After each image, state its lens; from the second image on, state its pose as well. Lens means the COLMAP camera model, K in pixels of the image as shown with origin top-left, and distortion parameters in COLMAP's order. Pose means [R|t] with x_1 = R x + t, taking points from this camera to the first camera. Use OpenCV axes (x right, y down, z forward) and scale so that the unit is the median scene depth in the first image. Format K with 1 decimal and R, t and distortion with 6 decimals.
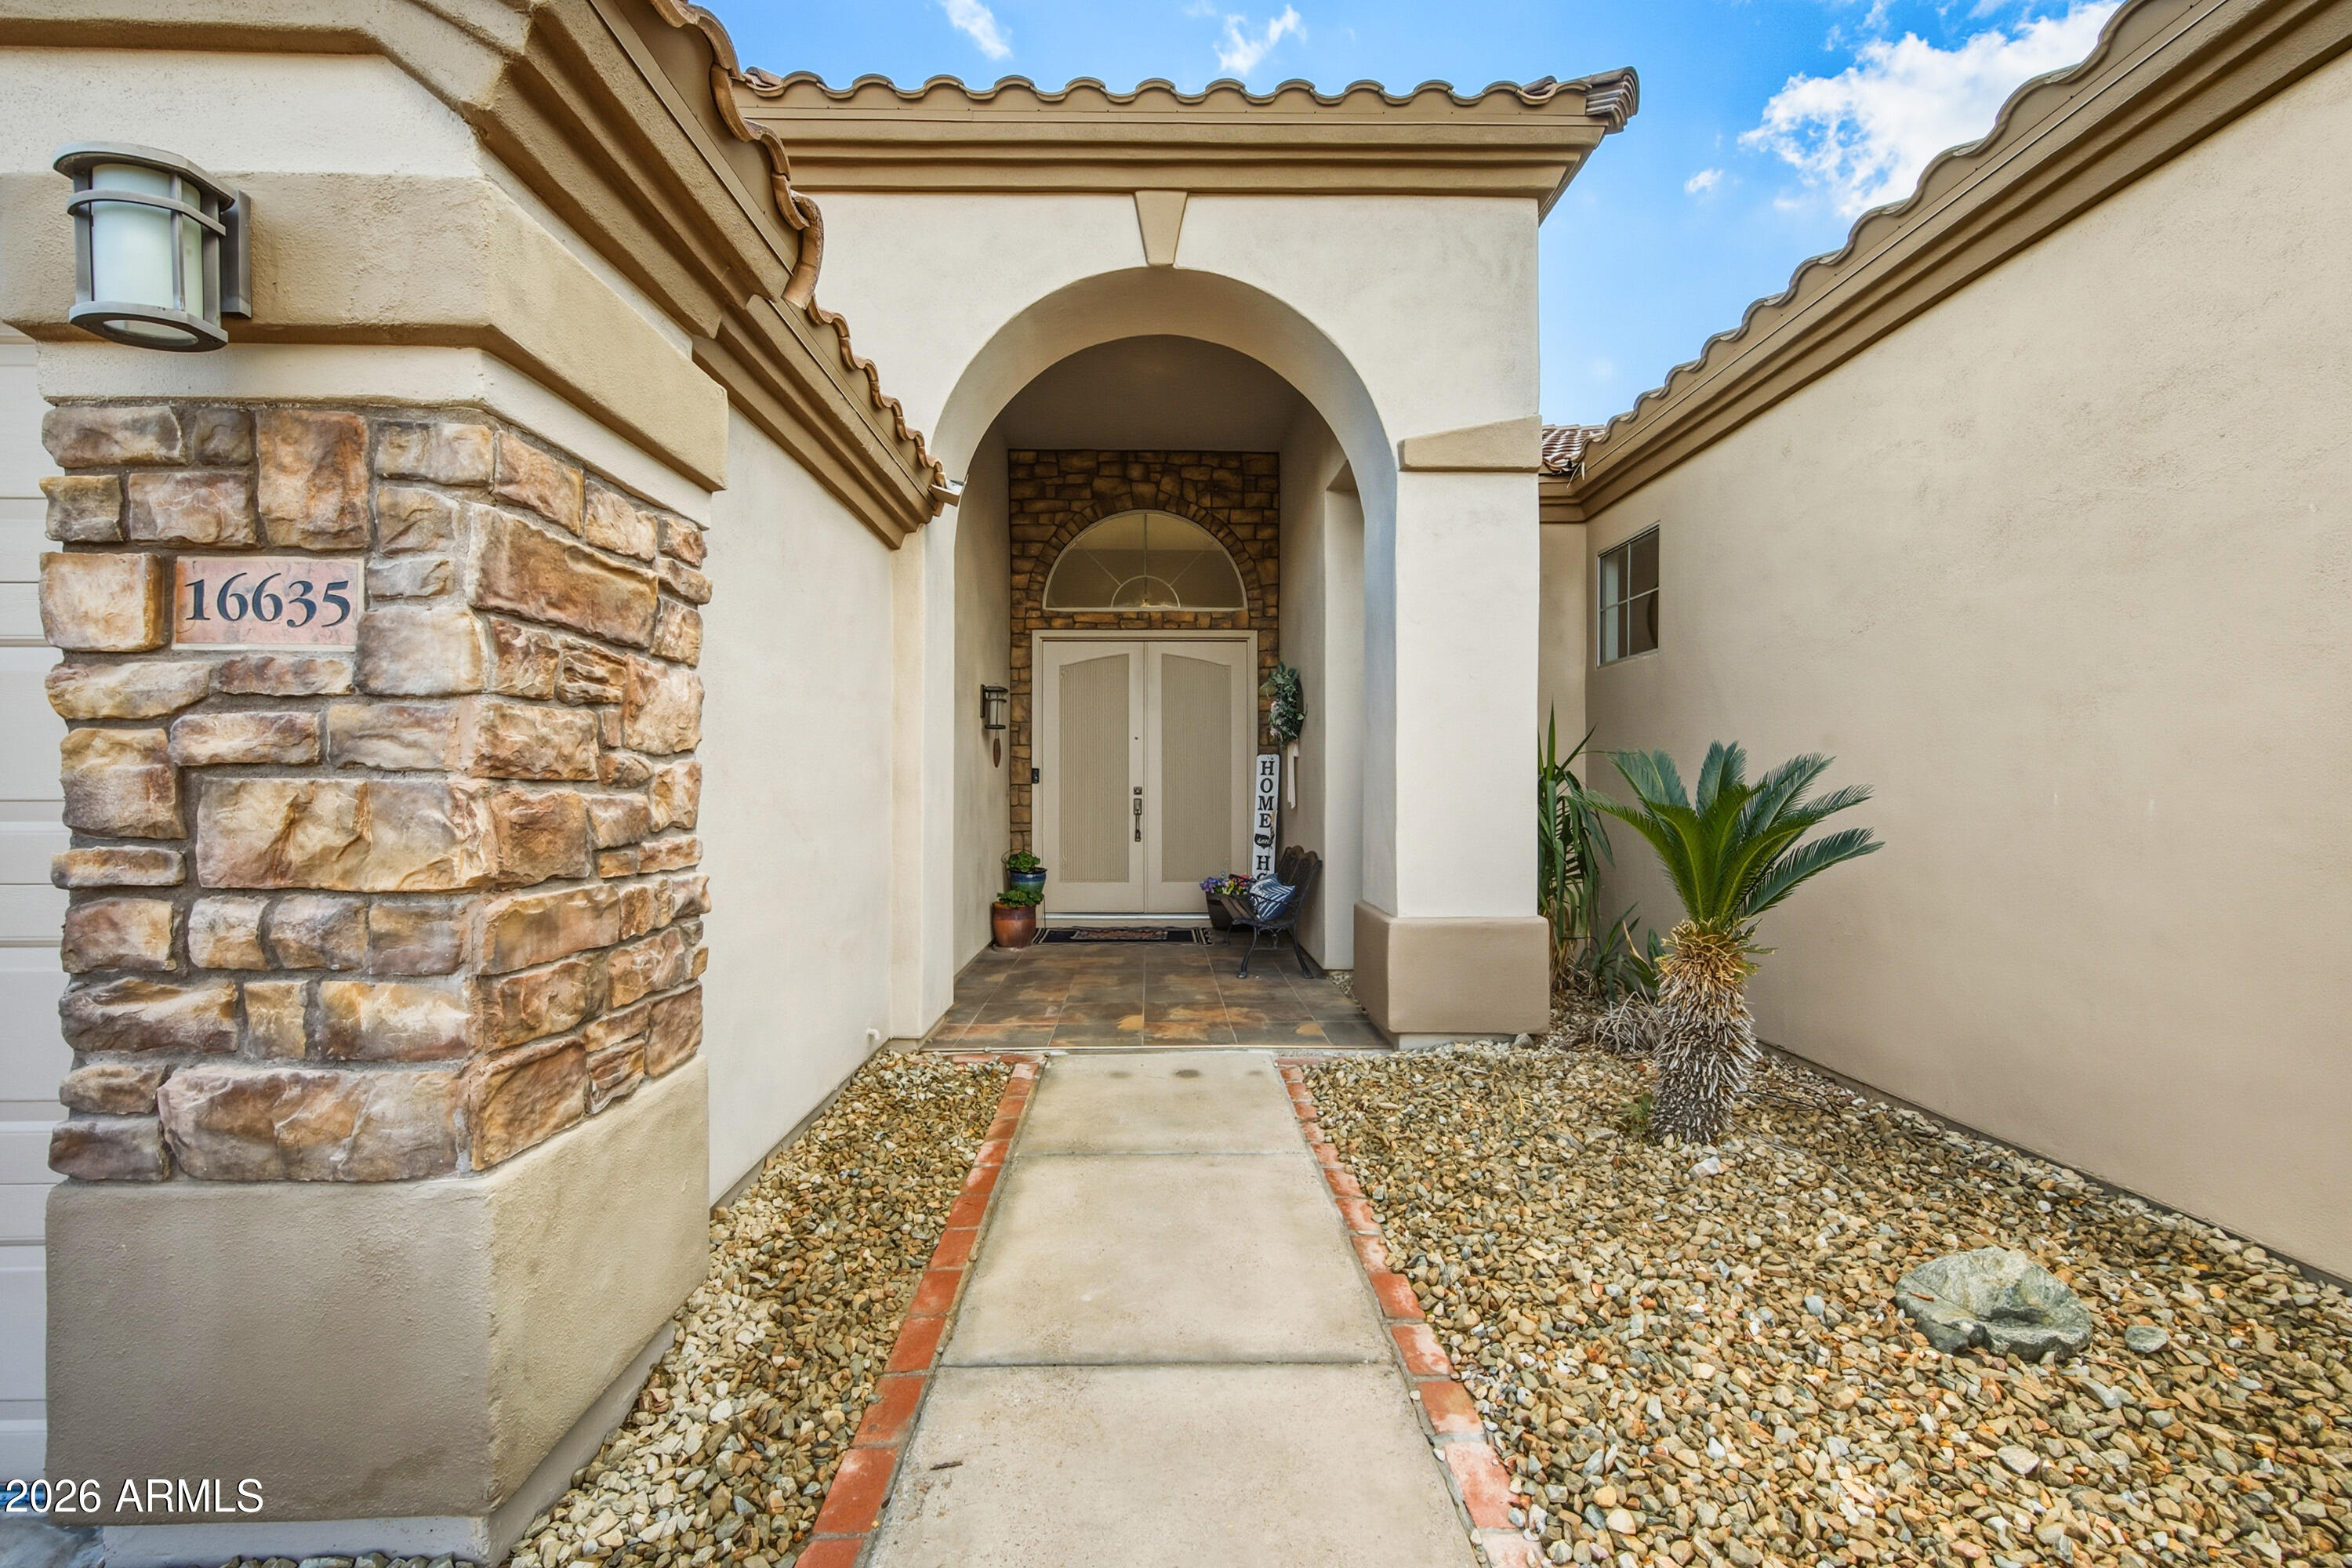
lens RADIAL K [[996.2, 0, 1176.2], [0, 996.2, 805.3], [0, 0, 1]] dist [0.026709, 0.000105]
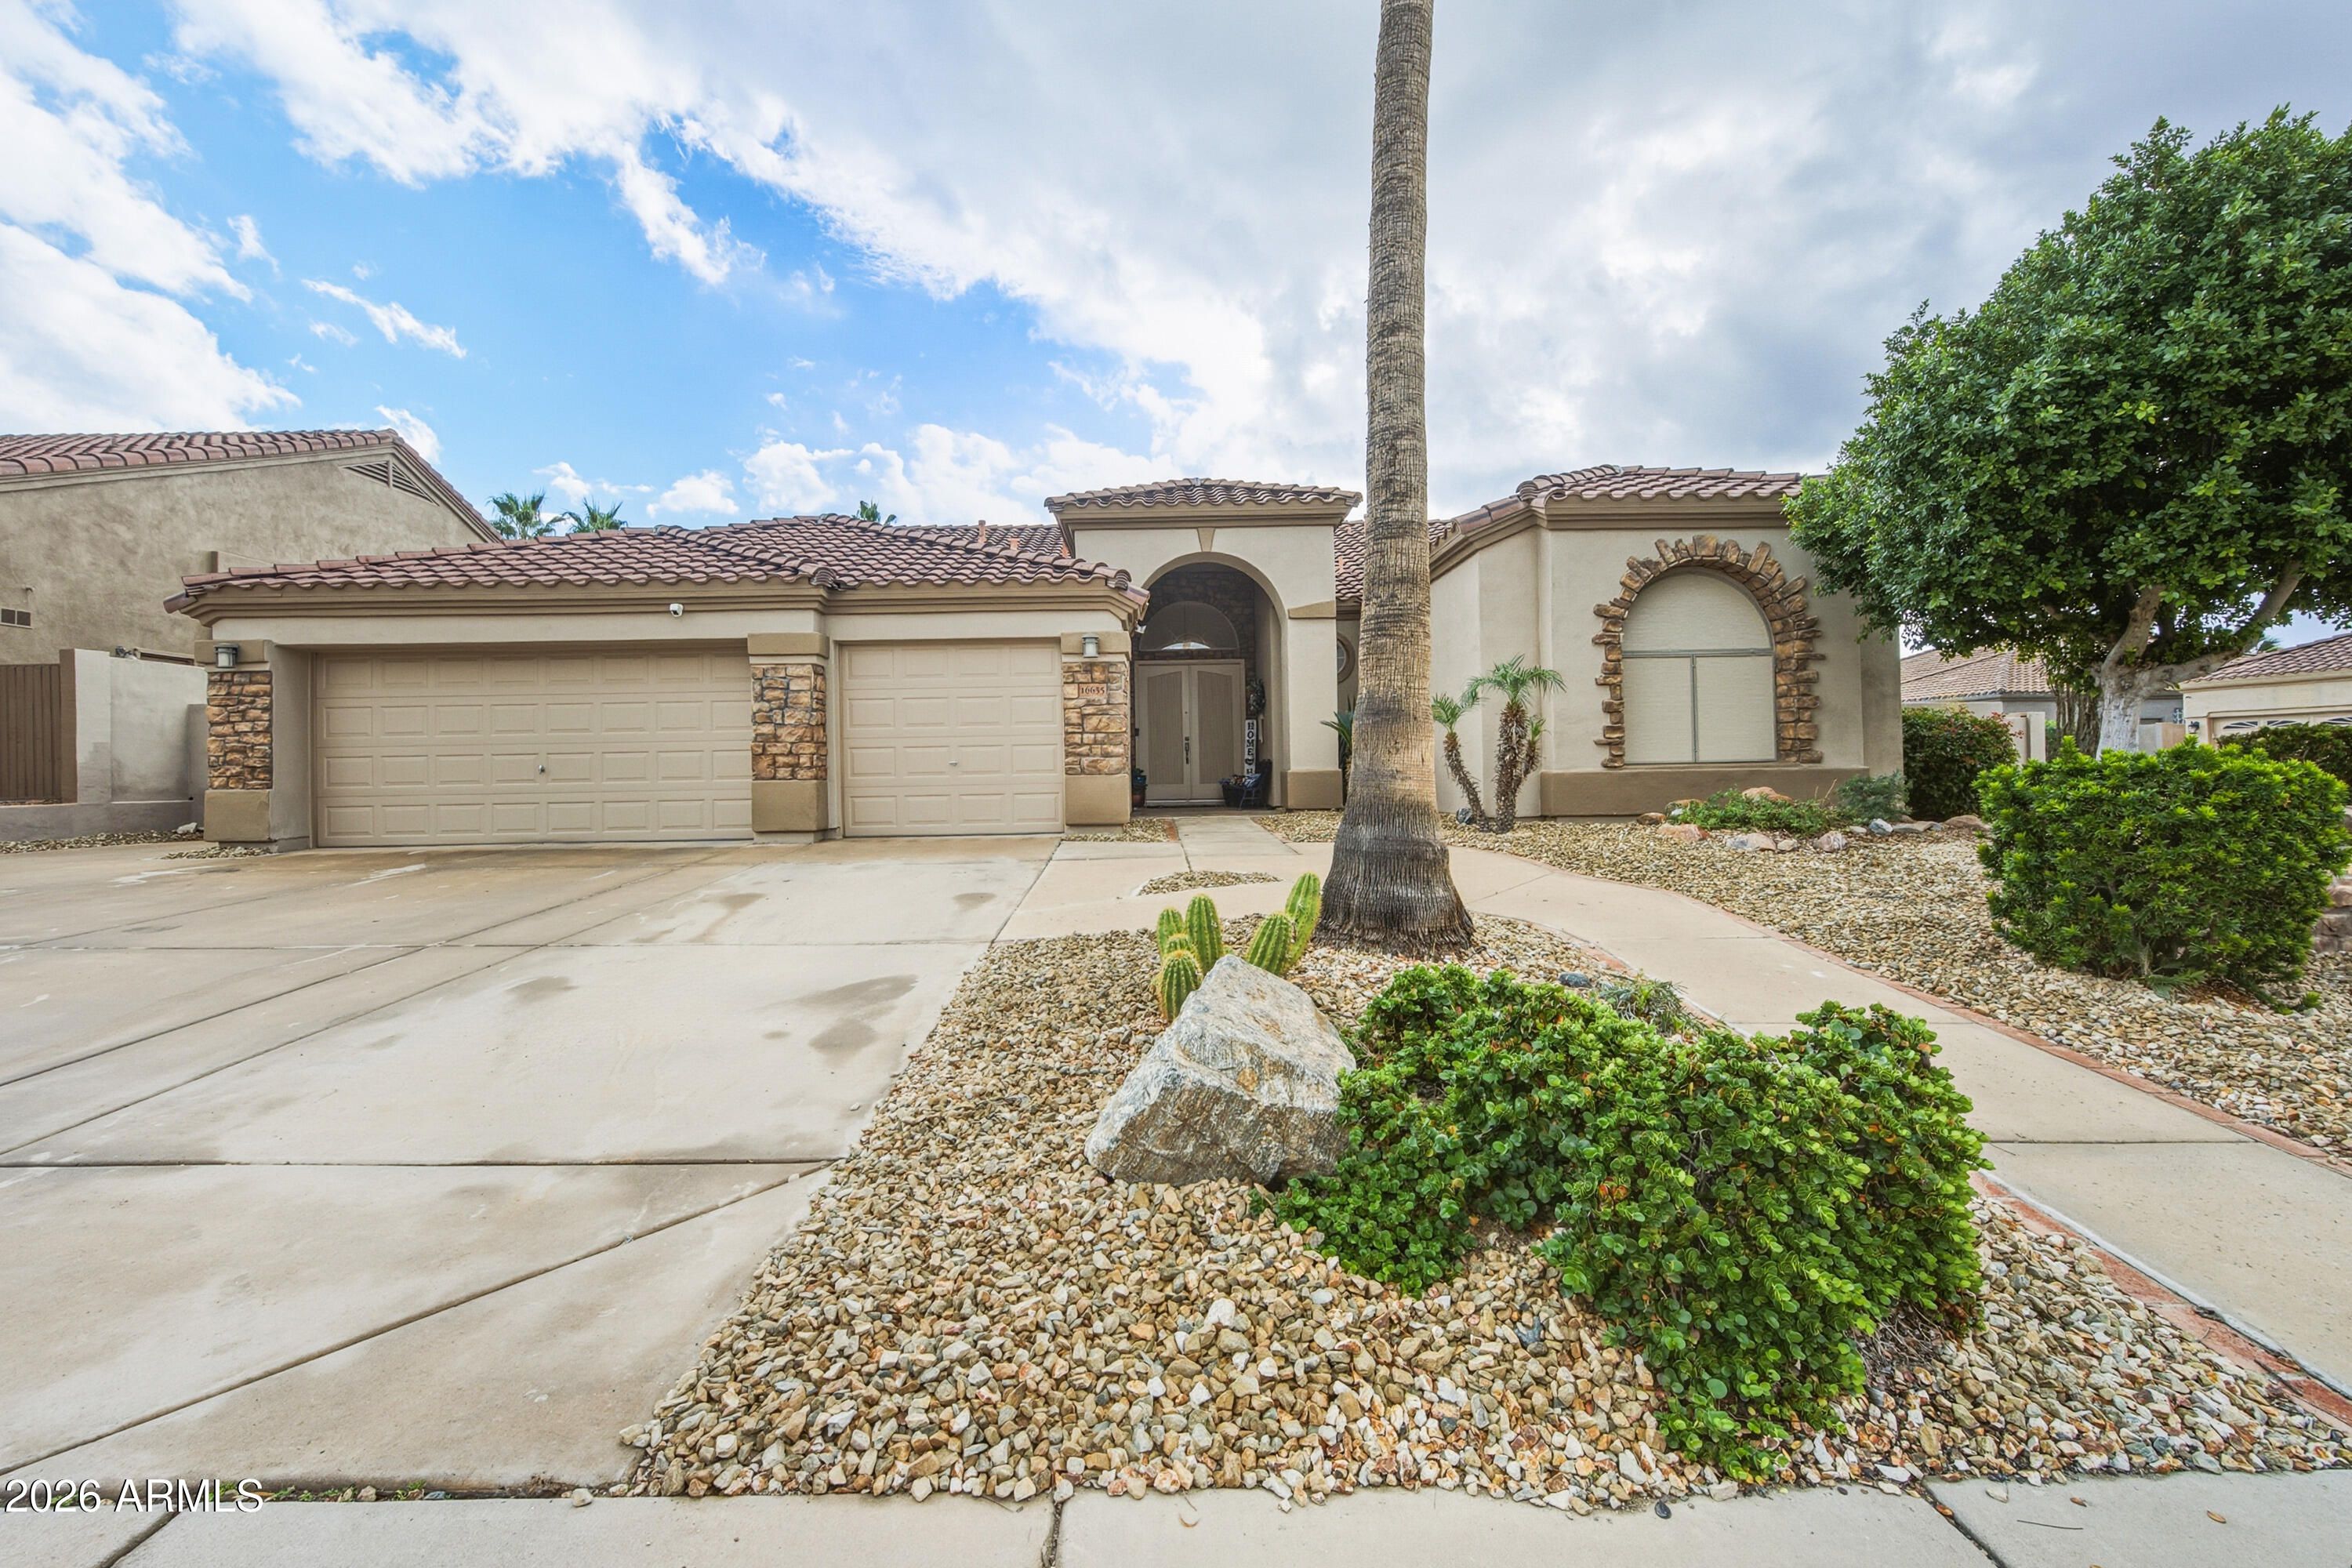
lens RADIAL K [[924.7, 0, 1171.1], [0, 924.7, 767.4], [0, 0, 1]] dist [-0.000329, -0.000021]
pose [[0.999813, -0.014744, -0.012484, -0.297739], [0.014593, 0.999820, -0.012103, 0.402005], [0.012660, 0.011919, 0.999849, -5.232378]]
